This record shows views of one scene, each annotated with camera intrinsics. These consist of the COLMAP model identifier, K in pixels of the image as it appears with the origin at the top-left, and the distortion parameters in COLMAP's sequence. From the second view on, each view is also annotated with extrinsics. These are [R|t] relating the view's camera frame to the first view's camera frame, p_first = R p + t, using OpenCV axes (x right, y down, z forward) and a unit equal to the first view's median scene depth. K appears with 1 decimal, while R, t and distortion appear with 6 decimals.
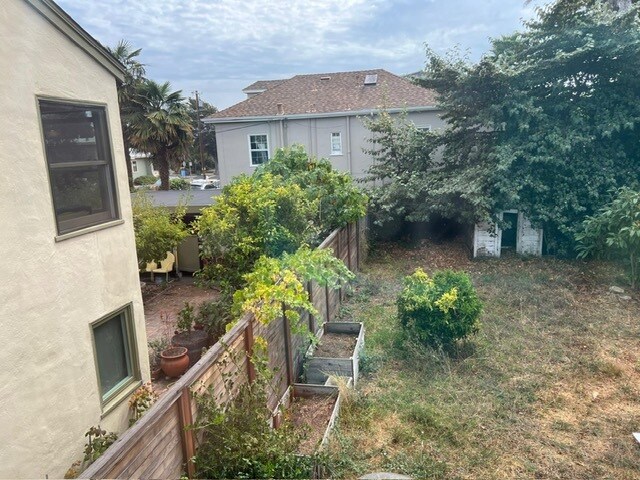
lens RADIAL K [[490.8, 0, 319.6], [0, 490.8, 240.6], [0, 0, 1]] dist [0.049849, -0.020827]
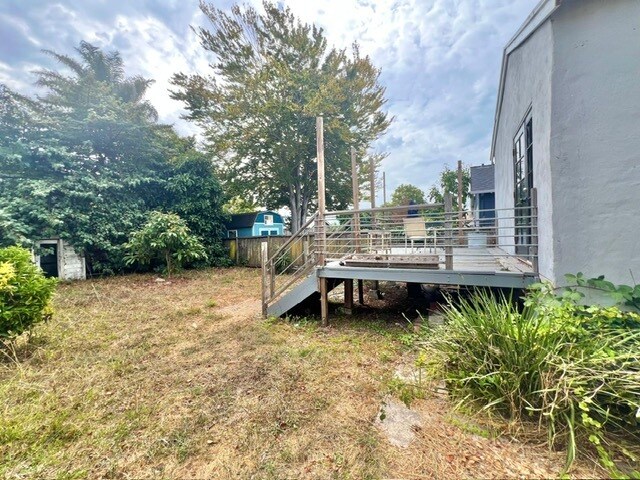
lens RADIAL K [[261.0, 0, 320.9], [0, 261.0, 238.5], [0, 0, 1]] dist [0.008758, 0.000023]
pose [[0.335505, 0.010427, 0.941981, 0.047362], [0.203222, 0.975593, -0.083181, 0.184442], [-0.919857, 0.219339, 0.325198, 0.394868]]
